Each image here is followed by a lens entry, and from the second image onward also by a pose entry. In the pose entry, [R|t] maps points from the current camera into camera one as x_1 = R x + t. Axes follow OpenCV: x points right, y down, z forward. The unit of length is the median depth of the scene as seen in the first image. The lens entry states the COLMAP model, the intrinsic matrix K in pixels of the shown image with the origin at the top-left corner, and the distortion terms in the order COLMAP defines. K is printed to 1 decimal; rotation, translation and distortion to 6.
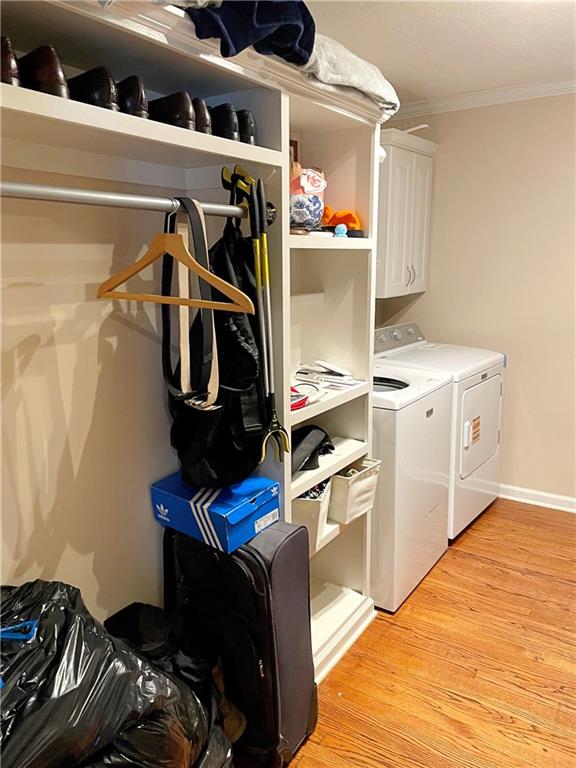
lens RADIAL K [[578.2, 0, 284.9], [0, 578.2, 376.8], [0, 0, 1]] dist [0.082145, -0.103274]
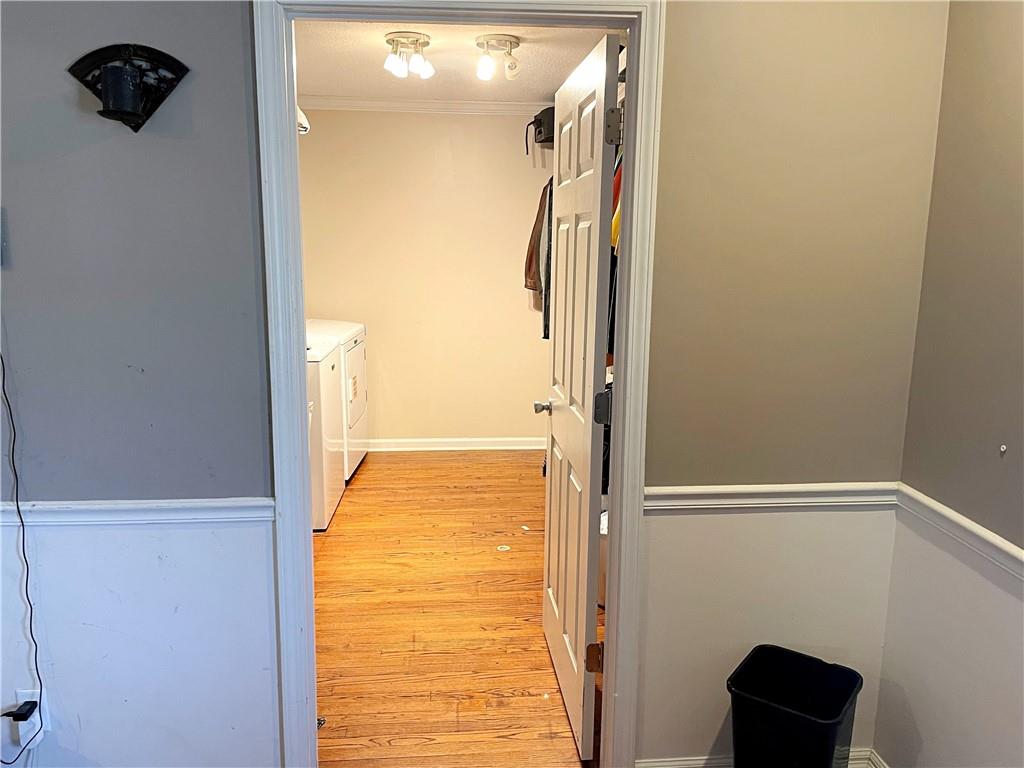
lens RADIAL K [[770.9, 0, 512.3], [0, 770.9, 381.2], [0, 0, 1]] dist [0.082145, -0.103274]
pose [[0.783255, -0.093873, 0.614573, -0.482252], [0.105262, 0.994287, 0.017720, 0.106663], [-0.612725, 0.050812, 0.788661, -0.543454]]
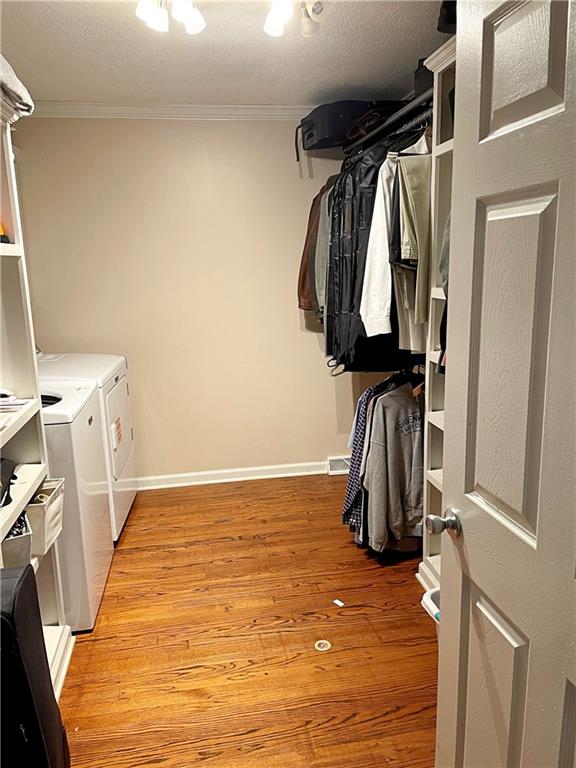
lens RADIAL K [[578.2, 0, 283.2], [0, 578.2, 378.1], [0, 0, 1]] dist [0.082145, -0.103274]
pose [[0.726235, -0.146680, 0.671616, -0.178809], [0.156712, 0.986572, 0.046009, -0.004566], [-0.669346, 0.071836, 0.739469, 0.035652]]
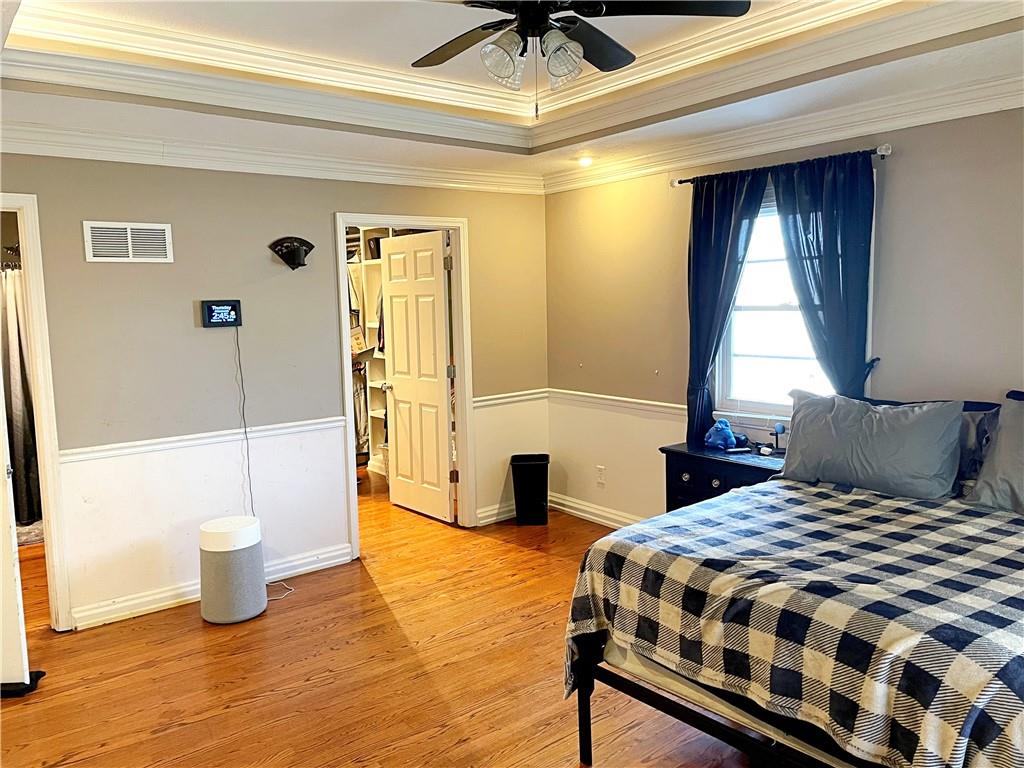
lens RADIAL K [[770.9, 0, 509.6], [0, 770.9, 384.8], [0, 0, 1]] dist [0.082145, -0.103274]
pose [[0.304095, -0.103887, 0.946960, -1.855114], [0.206038, 0.977681, 0.041093, 0.142723], [-0.930094, 0.182614, 0.318713, -0.761661]]
